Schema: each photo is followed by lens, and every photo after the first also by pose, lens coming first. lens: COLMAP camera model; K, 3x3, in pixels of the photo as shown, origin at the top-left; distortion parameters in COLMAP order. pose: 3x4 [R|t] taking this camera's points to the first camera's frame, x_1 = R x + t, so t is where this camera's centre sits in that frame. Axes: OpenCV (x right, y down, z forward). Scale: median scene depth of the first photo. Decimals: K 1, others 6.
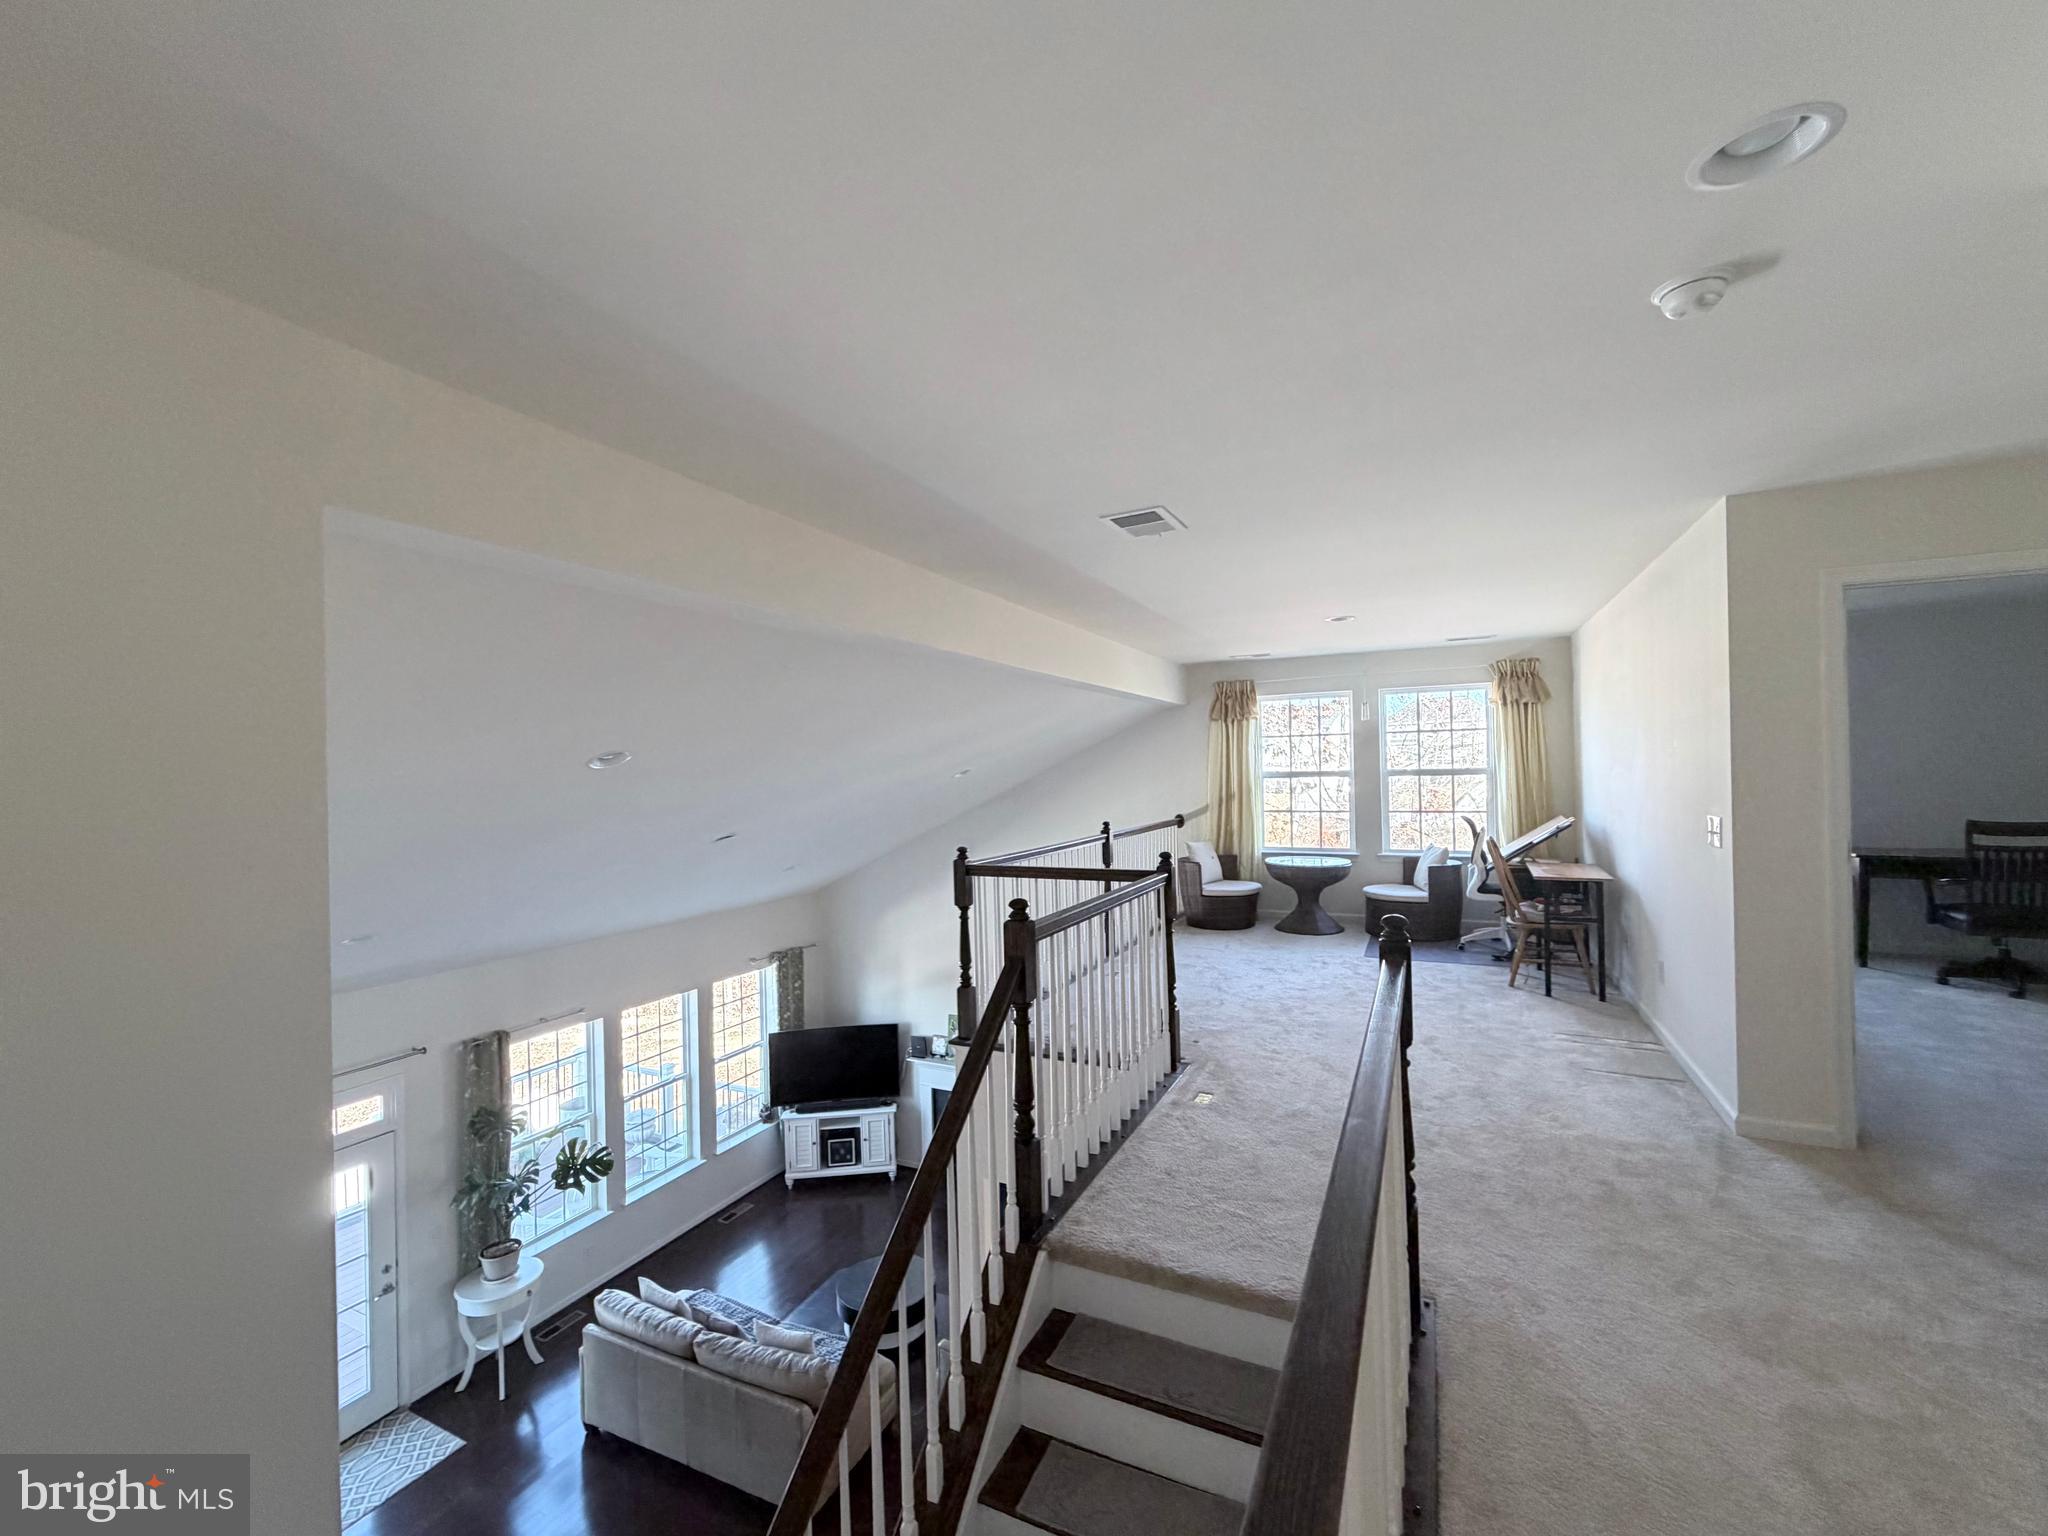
lens RADIAL K [[838.8, 0, 1024.0], [0, 838.8, 768.0], [0, 0, 1]] dist [-0.001952, 0.000266]
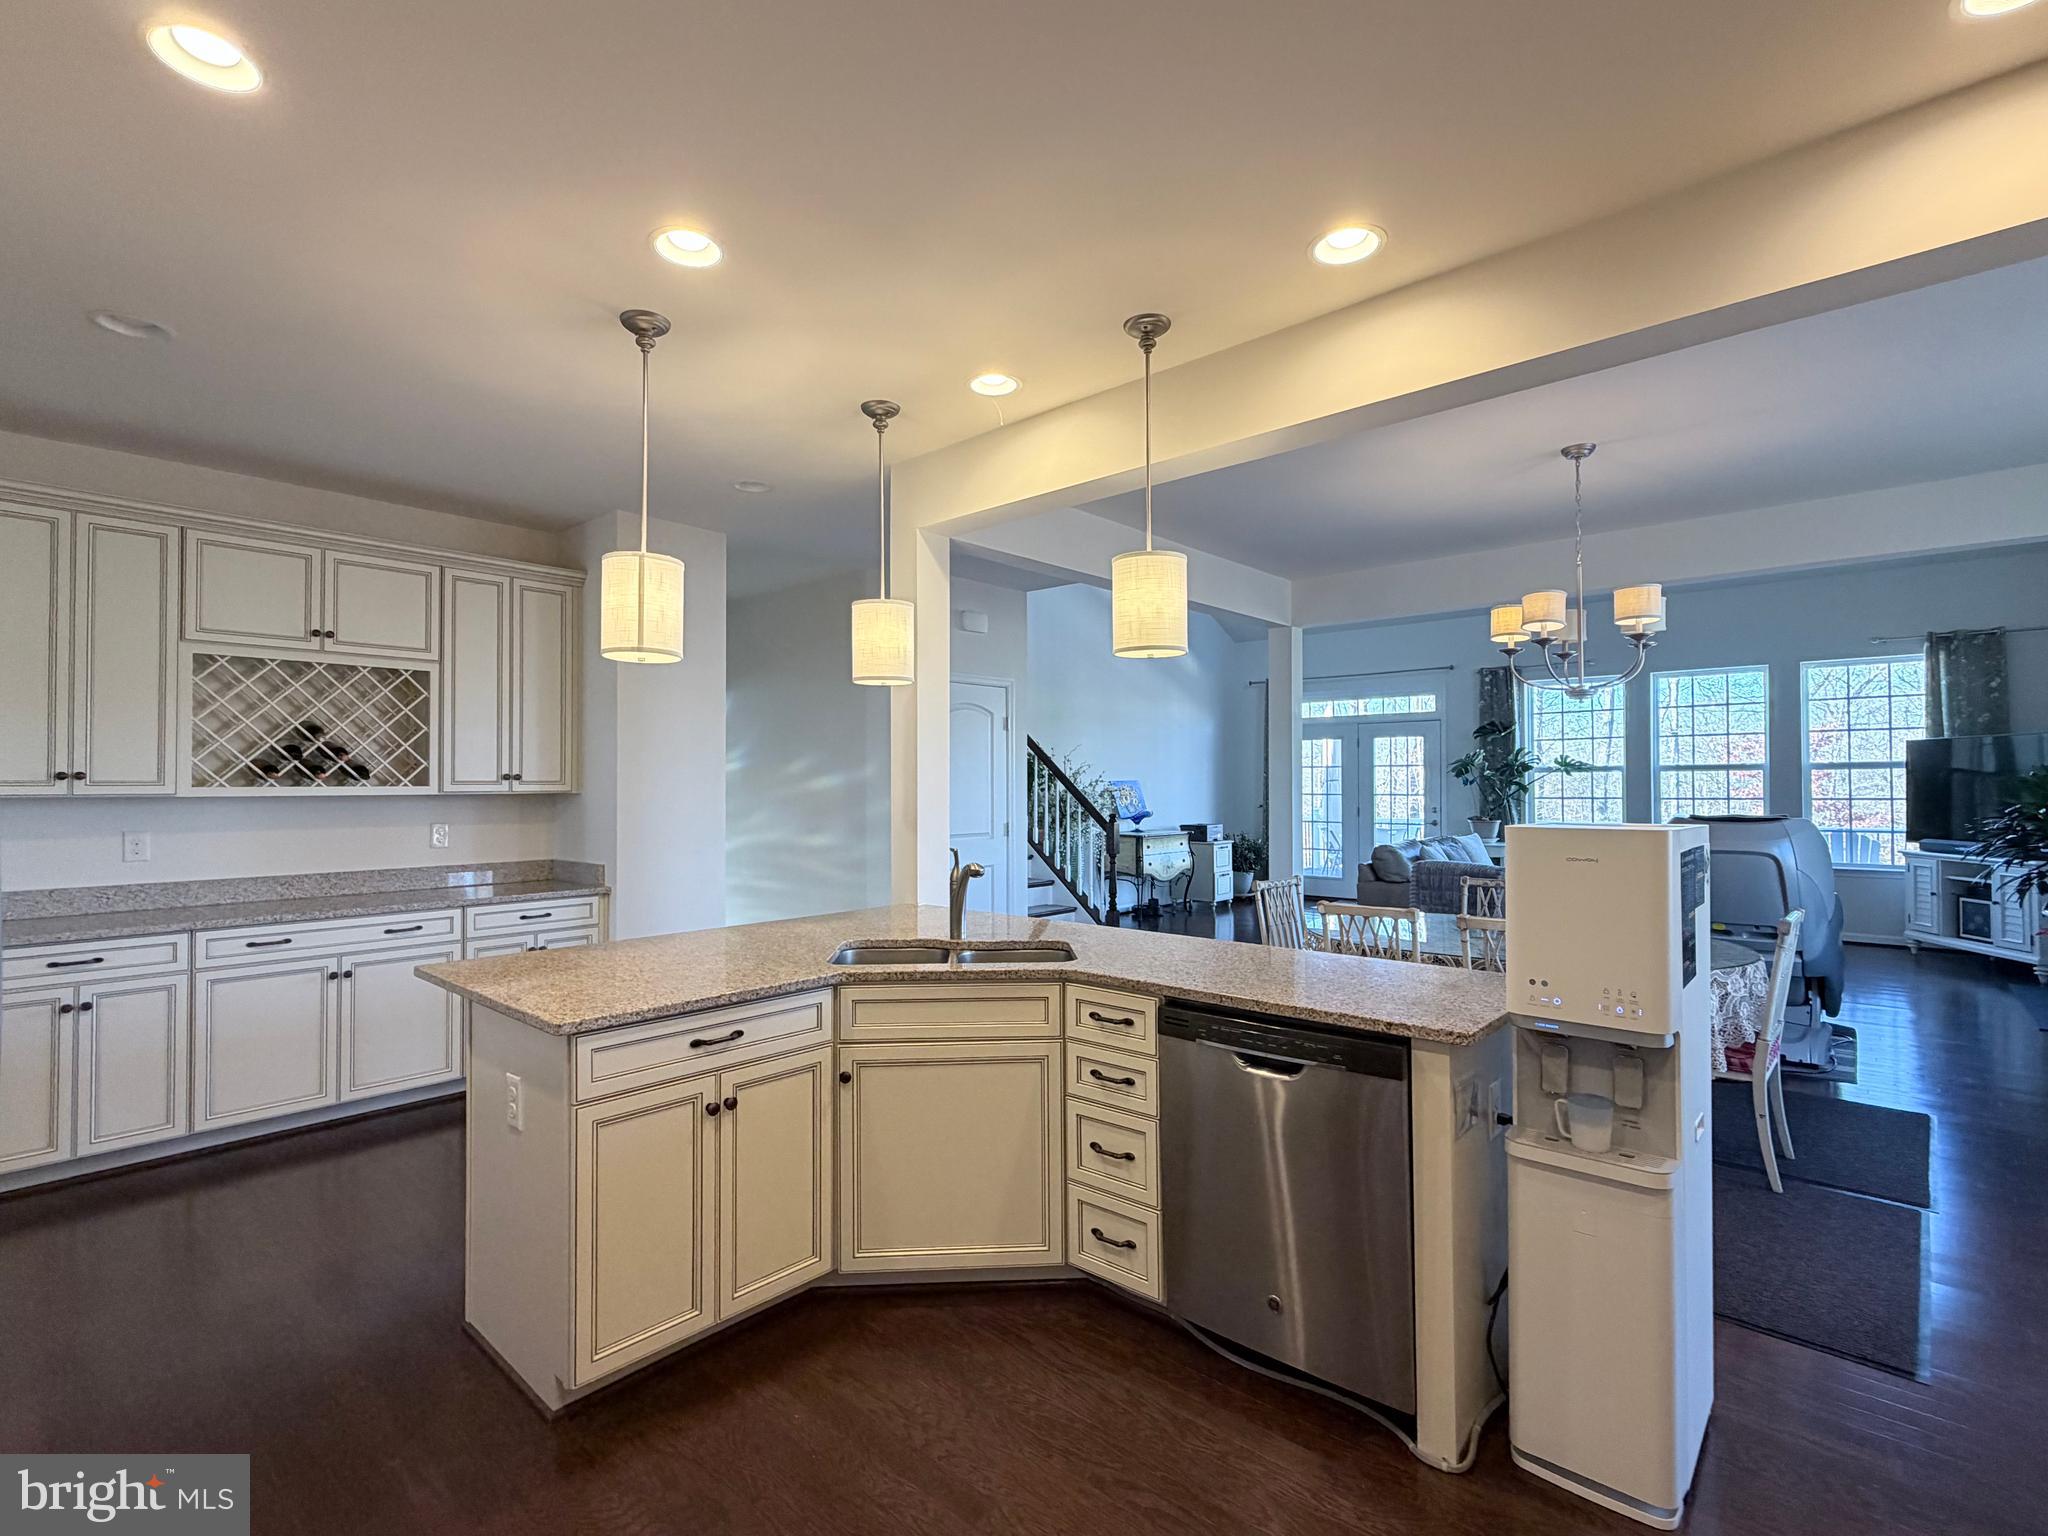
lens RADIAL K [[957.7, 0, 1023.0], [0, 957.7, 773.5], [0, 0, 1]] dist [-0.000794, -0.000269]
pose [[-0.266547, 0.013346, -0.963730, 0.920819], [0.013633, 0.999856, 0.010076, 0.431688], [0.963726, -0.010453, -0.266691, 0.639143]]
